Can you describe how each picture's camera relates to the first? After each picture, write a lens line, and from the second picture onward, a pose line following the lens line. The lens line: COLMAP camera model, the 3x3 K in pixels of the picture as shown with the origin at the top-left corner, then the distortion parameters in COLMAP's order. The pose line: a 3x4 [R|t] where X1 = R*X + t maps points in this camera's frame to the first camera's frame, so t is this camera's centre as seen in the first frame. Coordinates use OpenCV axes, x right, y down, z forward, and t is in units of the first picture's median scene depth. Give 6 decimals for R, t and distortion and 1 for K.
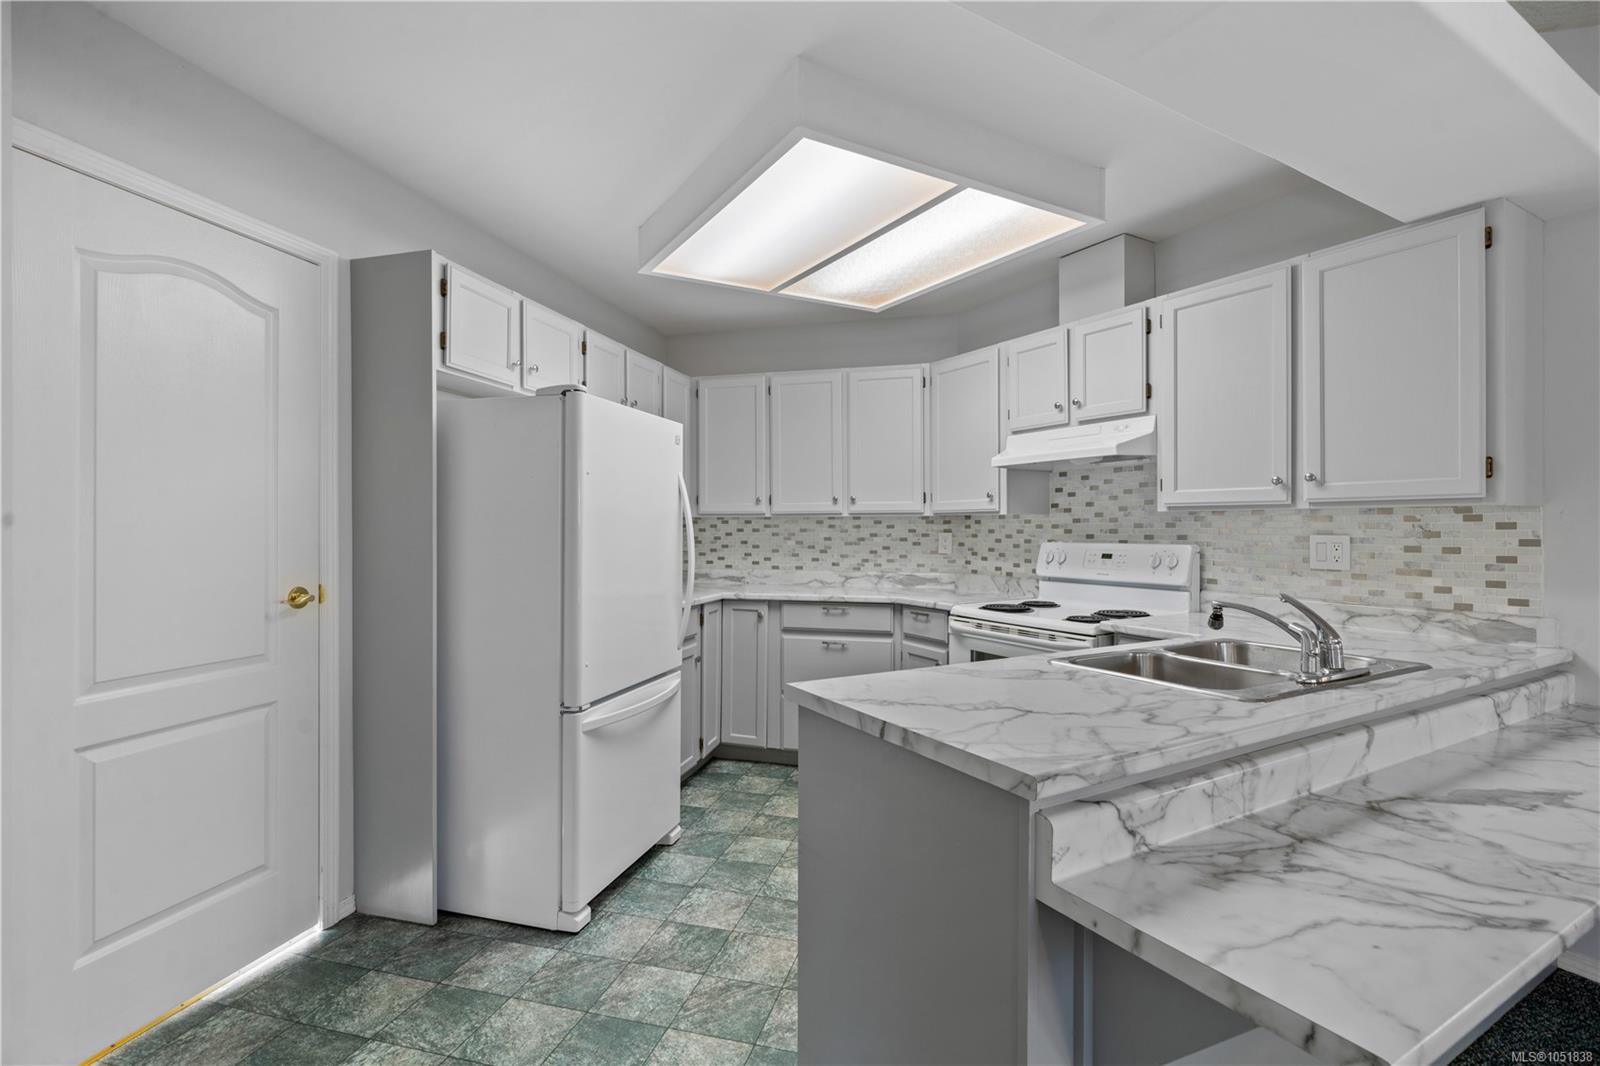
lens RADIAL K [[765.9, 0, 797.1], [0, 765.9, 522.1], [0, 0, 1]] dist [0.007021, 0.000331]
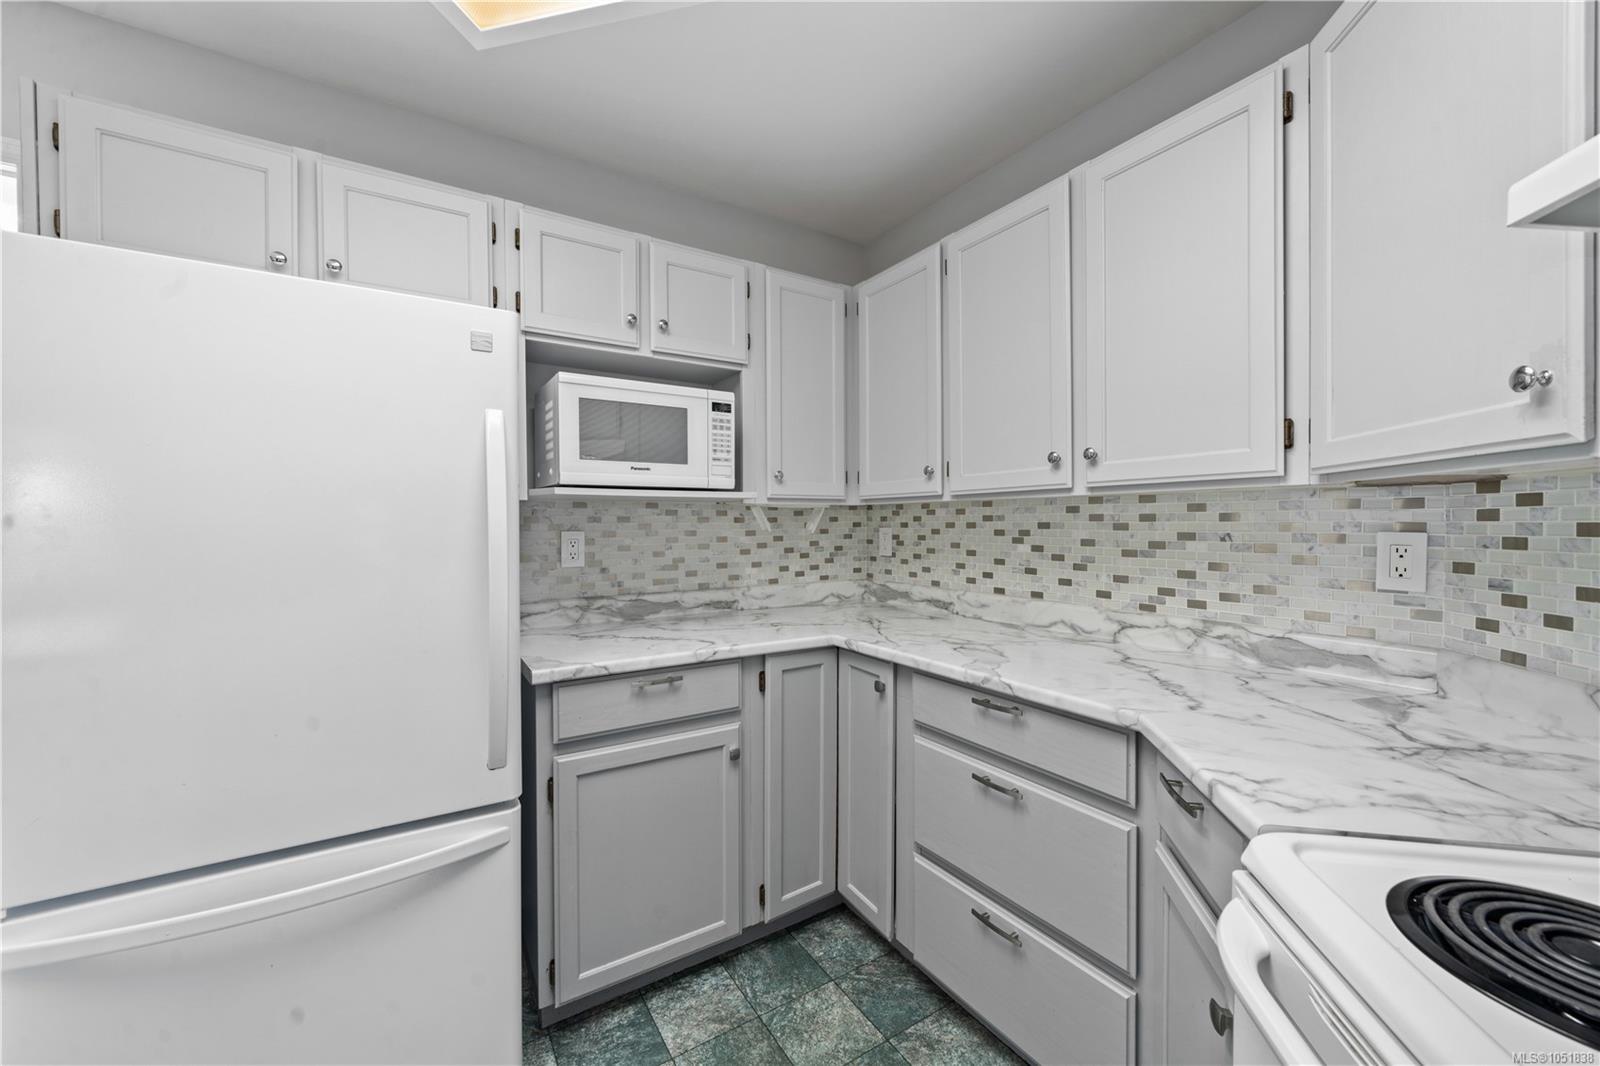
lens RADIAL K [[603.5, 0, 795.3], [0, 603.5, 522.8], [0, 0, 1]] dist [-0.015125, 0.000062]
pose [[0.726096, -0.003493, -0.687585, 0.187489], [0.010140, 0.999933, 0.005628, 0.005210], [0.687519, -0.011058, 0.726083, 0.636094]]
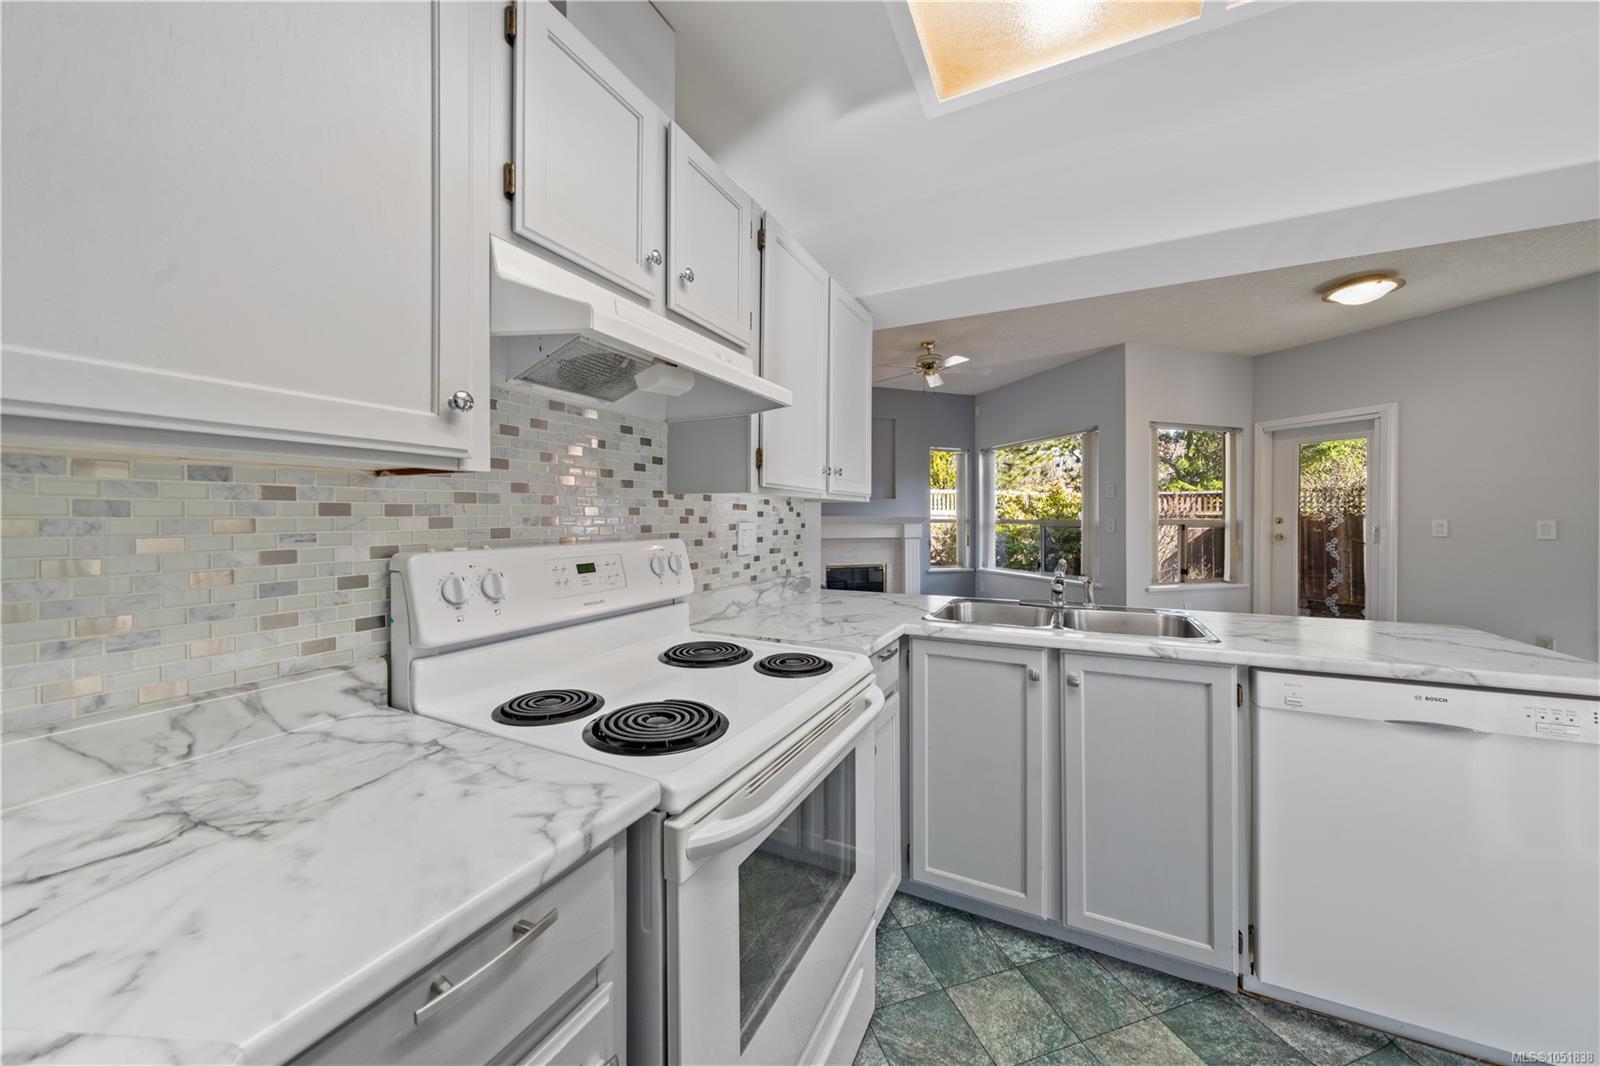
lens RADIAL K [[548.6, 0, 799.6], [0, 548.6, 516.2], [0, 0, 1]] dist [-0.008472, -0.000023]
pose [[-0.532665, 0.001673, 0.846324, 0.005225], [-0.004940, 0.999975, -0.005086, 0.007982], [-0.846312, -0.006889, -0.532644, 0.888187]]
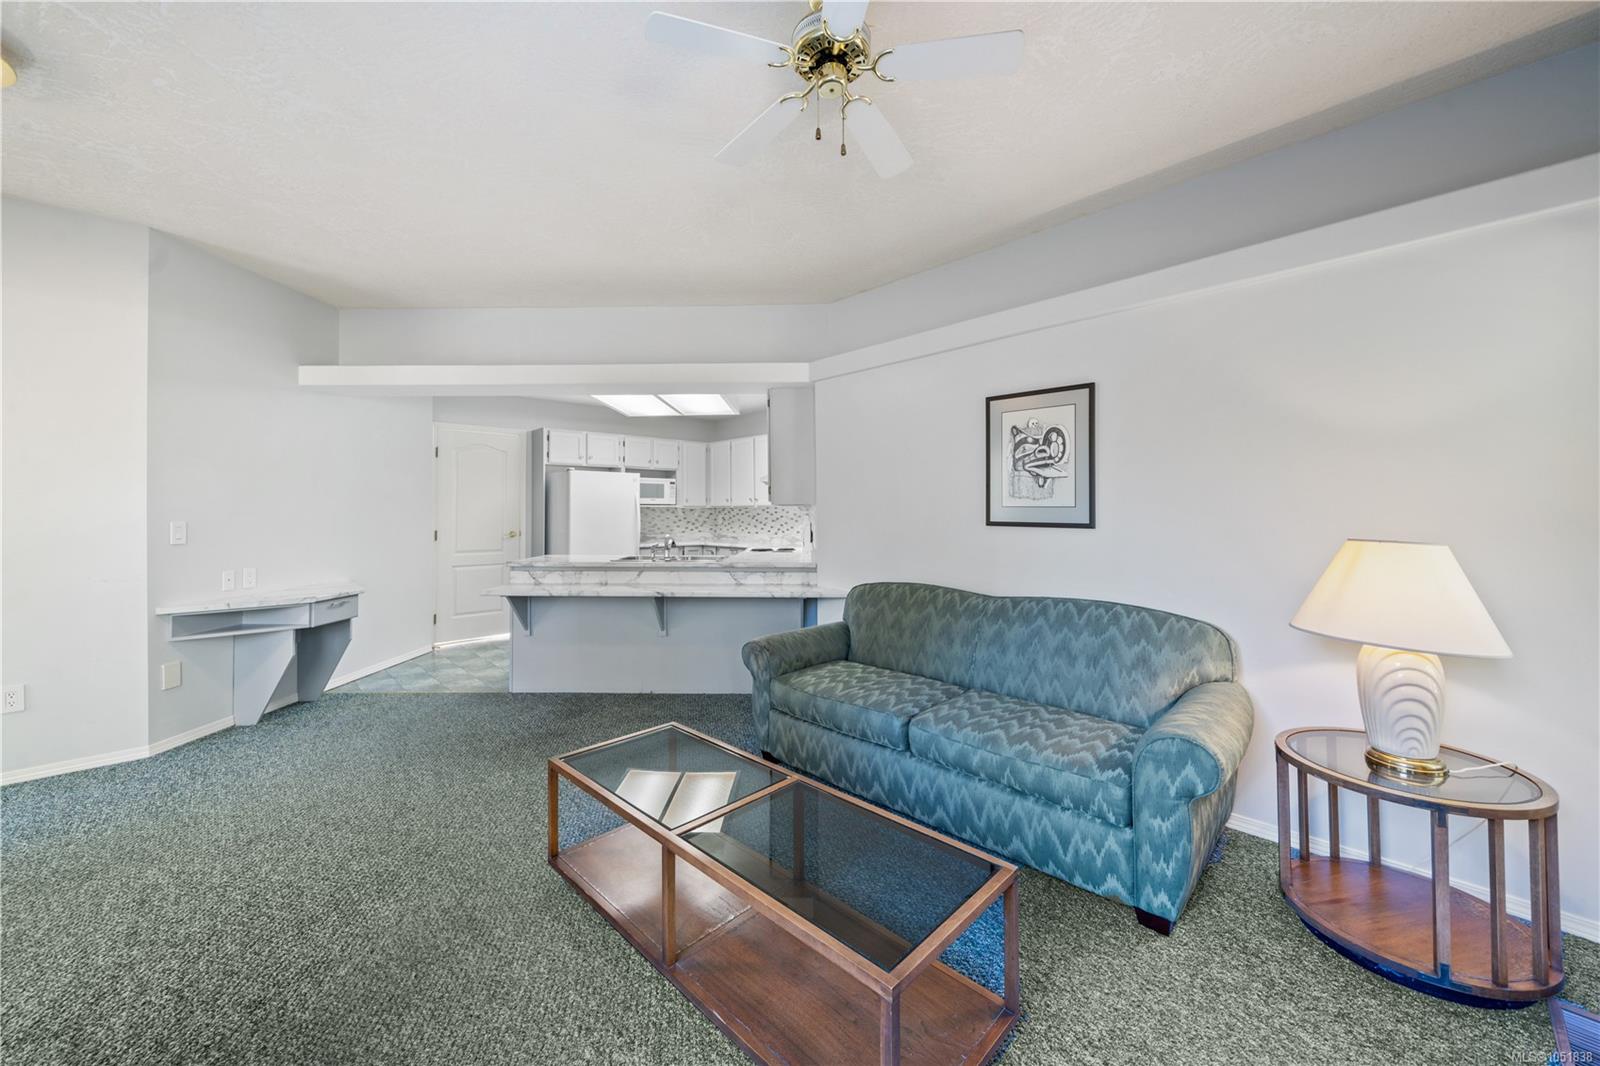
lens RADIAL K [[604.6, 0, 787.1], [0, 604.6, 499.1], [0, 0, 1]] dist [-0.001642, -0.000181]
pose [[0.839356, -0.015452, -0.543363, 1.043391], [0.008228, 0.999843, -0.015722, -0.003683], [0.543521, 0.008726, 0.839351, -0.336827]]
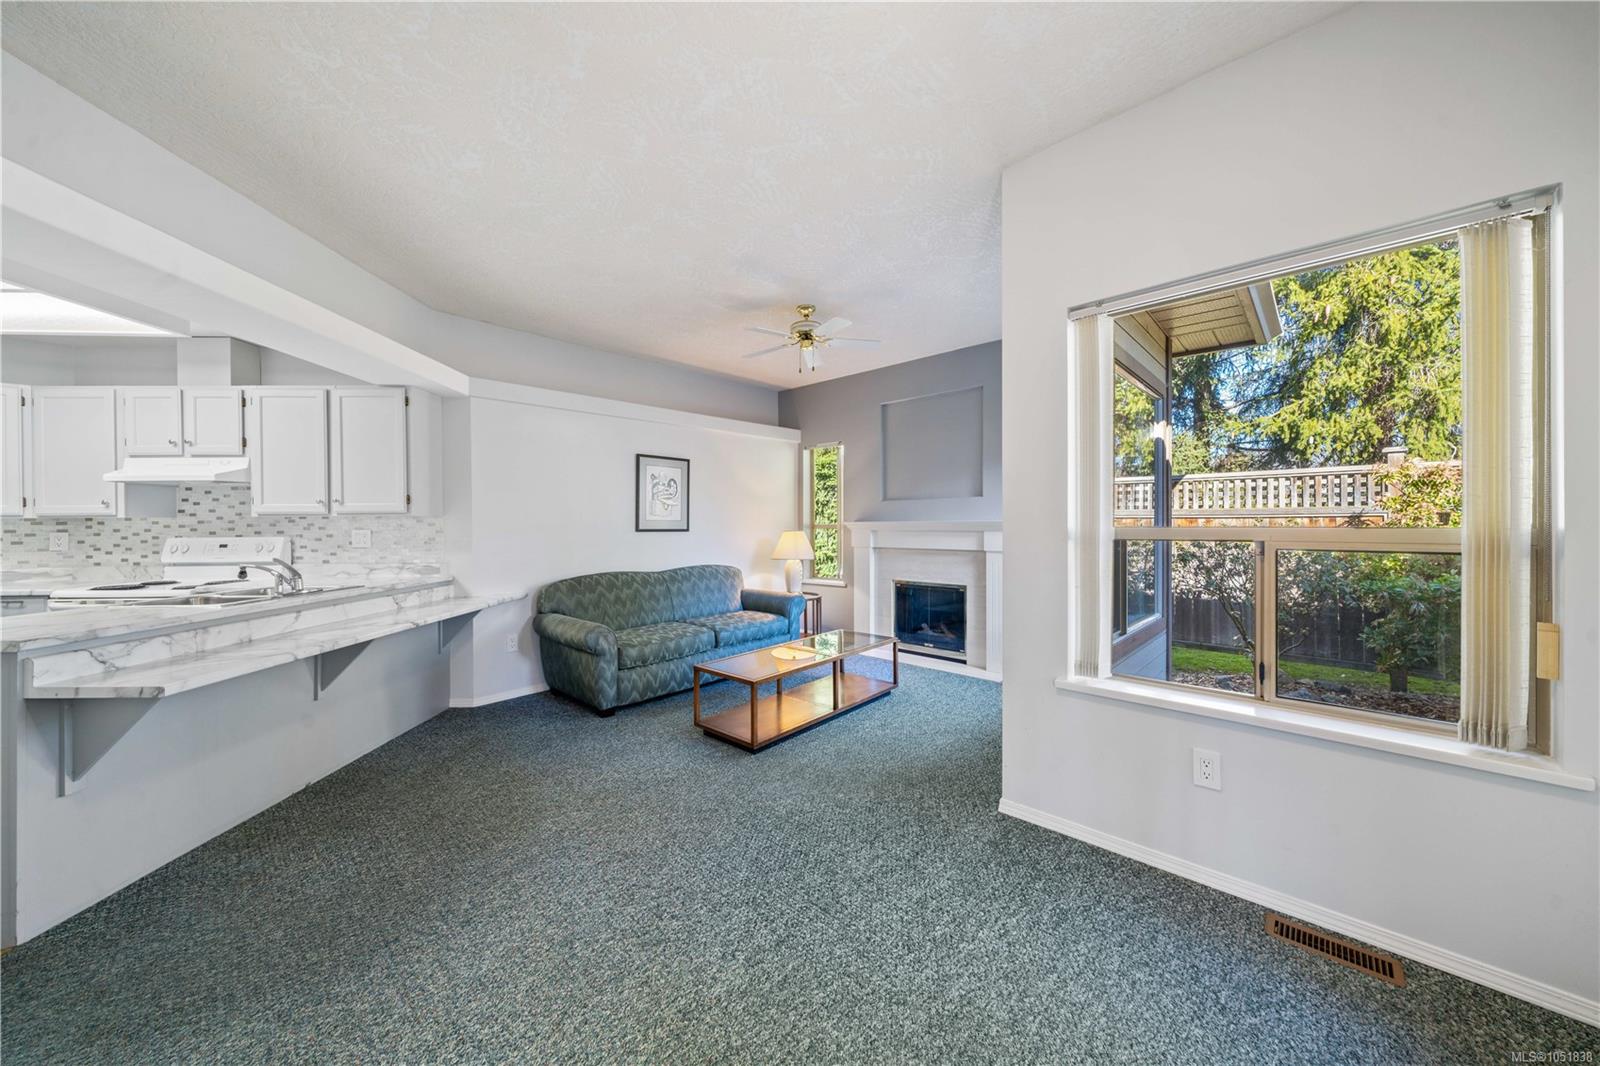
lens RADIAL K [[557.4, 0, 803.5], [0, 557.4, 526.2], [0, 0, 1]] dist [0.000337, 0.000080]
pose [[0.484705, -0.009773, 0.874623, 0.000248], [0.001286, 0.999944, 0.010461, -0.003440], [-0.874677, -0.003946, 0.484691, -0.421468]]
